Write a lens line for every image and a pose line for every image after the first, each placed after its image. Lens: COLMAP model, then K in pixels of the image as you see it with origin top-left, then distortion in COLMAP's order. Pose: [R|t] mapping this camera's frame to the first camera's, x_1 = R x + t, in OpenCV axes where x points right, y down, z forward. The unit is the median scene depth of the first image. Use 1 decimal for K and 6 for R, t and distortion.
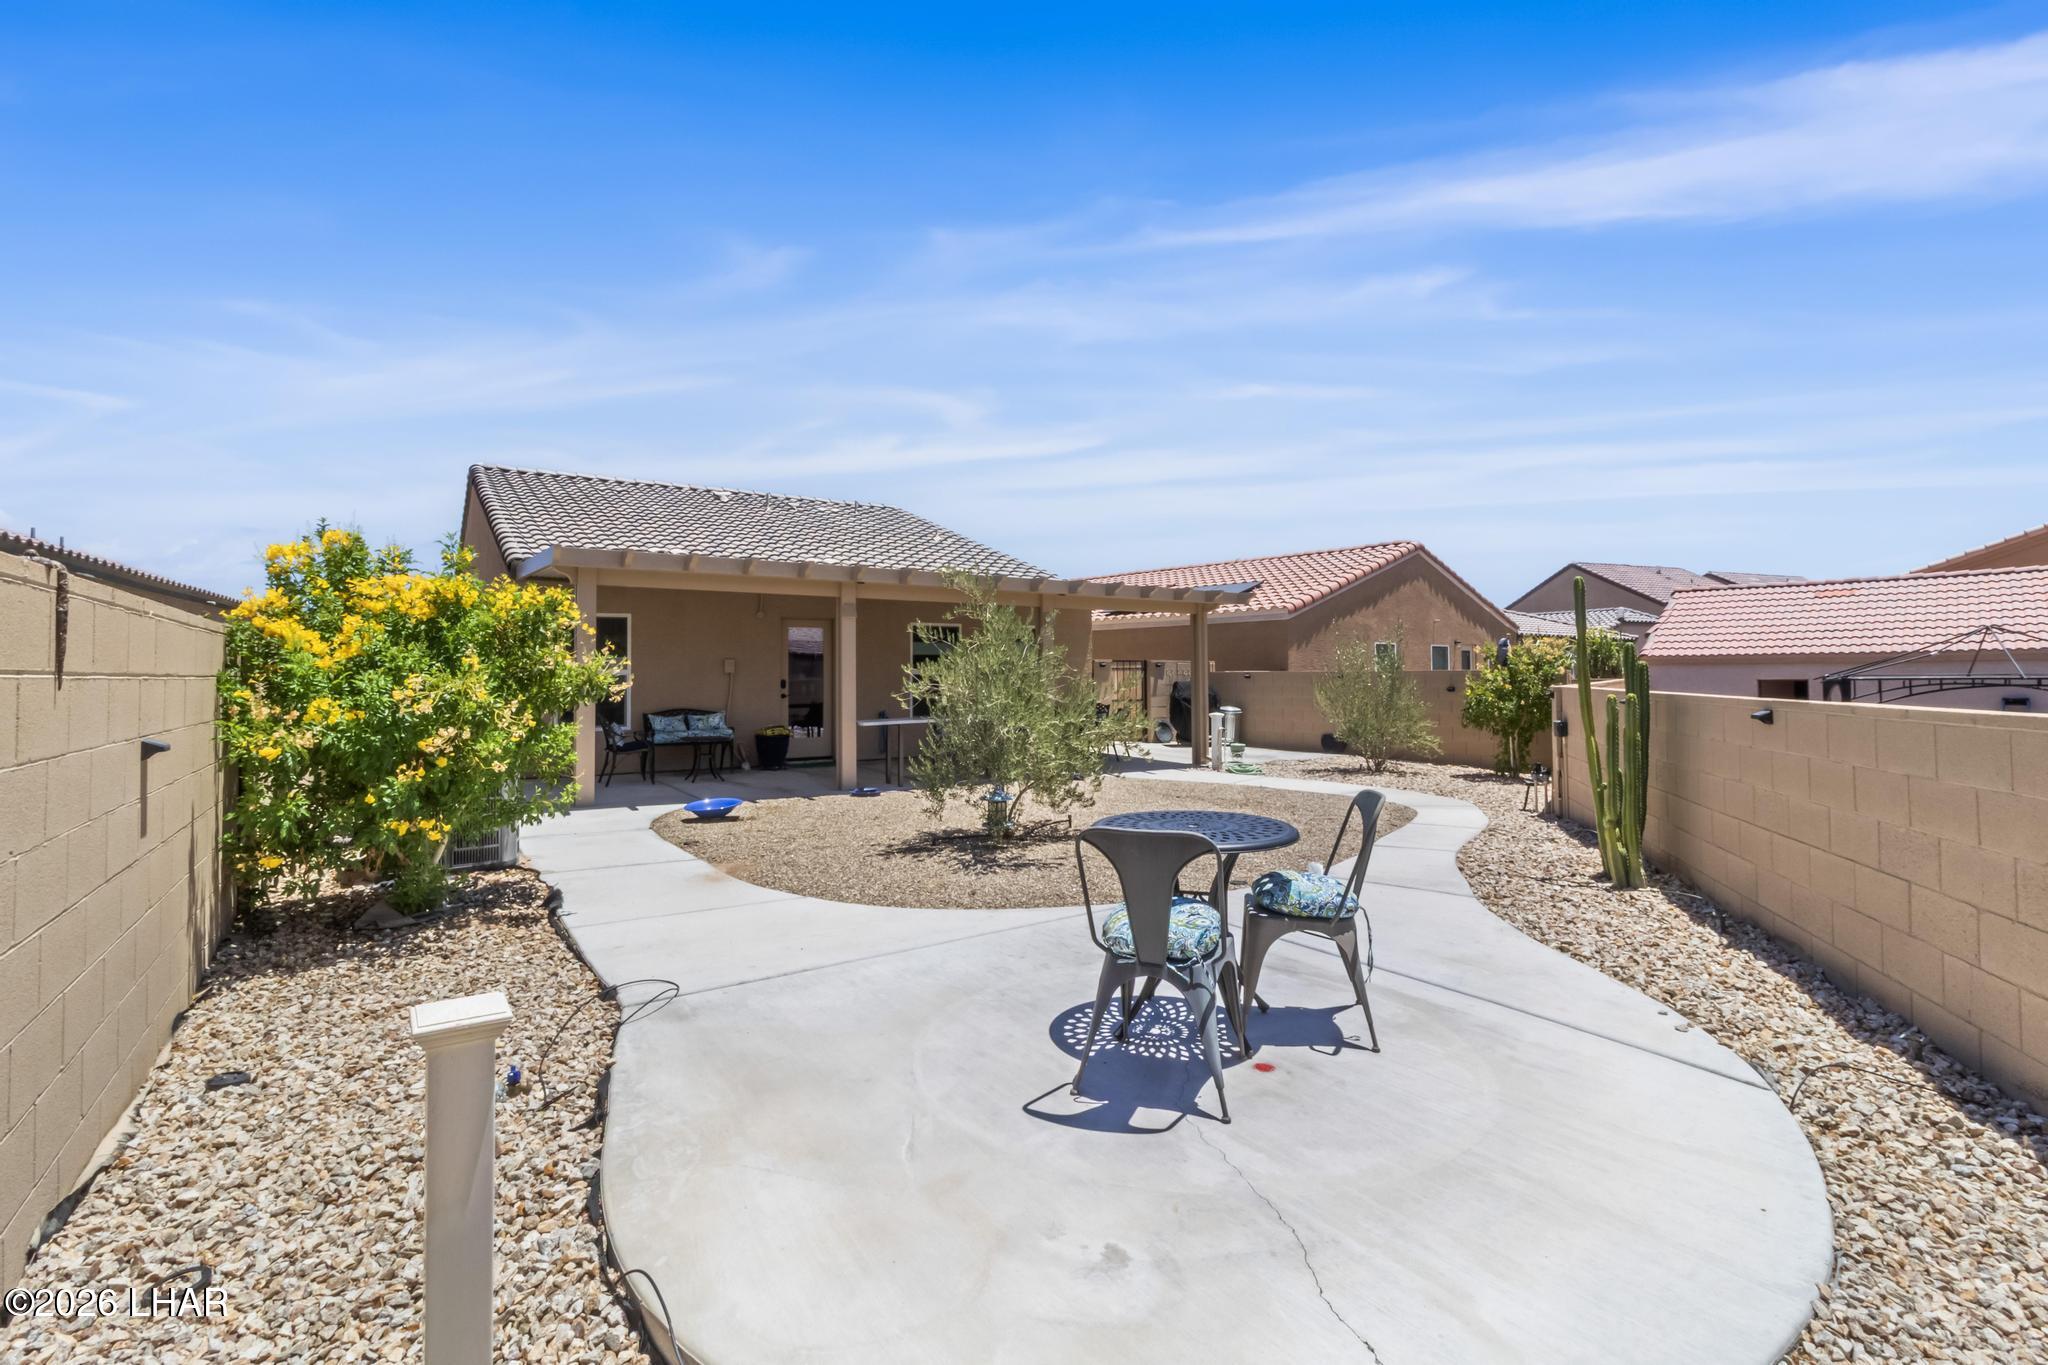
lens RADIAL K [[952.2, 0, 1029.9], [0, 952.2, 649.4], [0, 0, 1]] dist [0.002211, 0.000340]
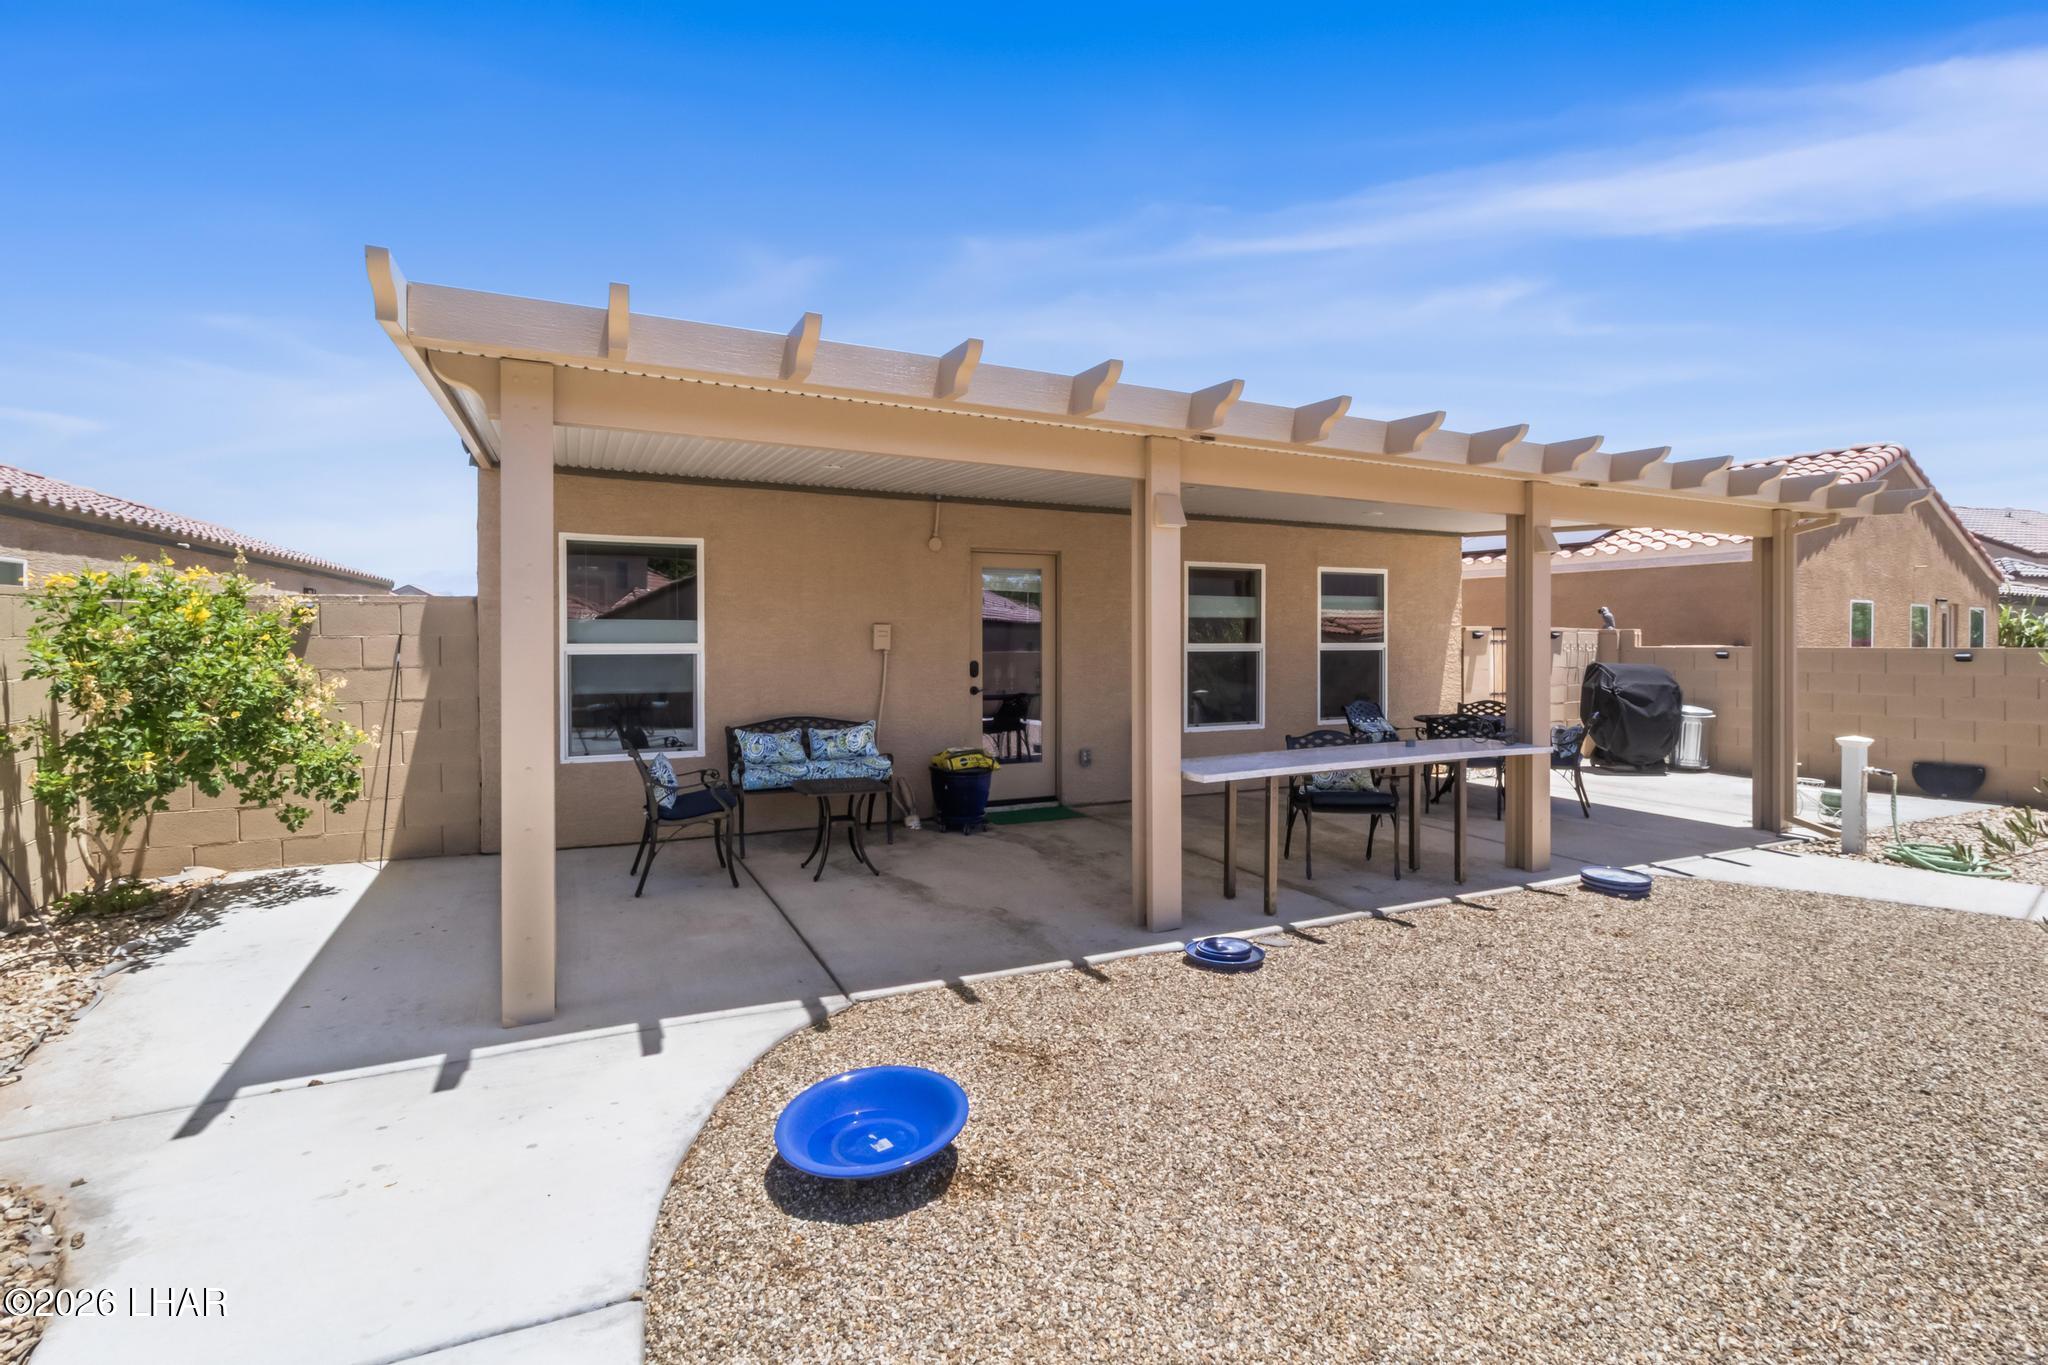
lens RADIAL K [[952.2, 0, 1029.9], [0, 952.2, 649.4], [0, 0, 1]] dist [0.002211, 0.000340]
pose [[0.991467, 0.007875, -0.130118, -0.167408], [-0.002903, 0.999260, 0.038357, 0.003697], [0.130324, -0.037652, 0.990756, 0.490854]]
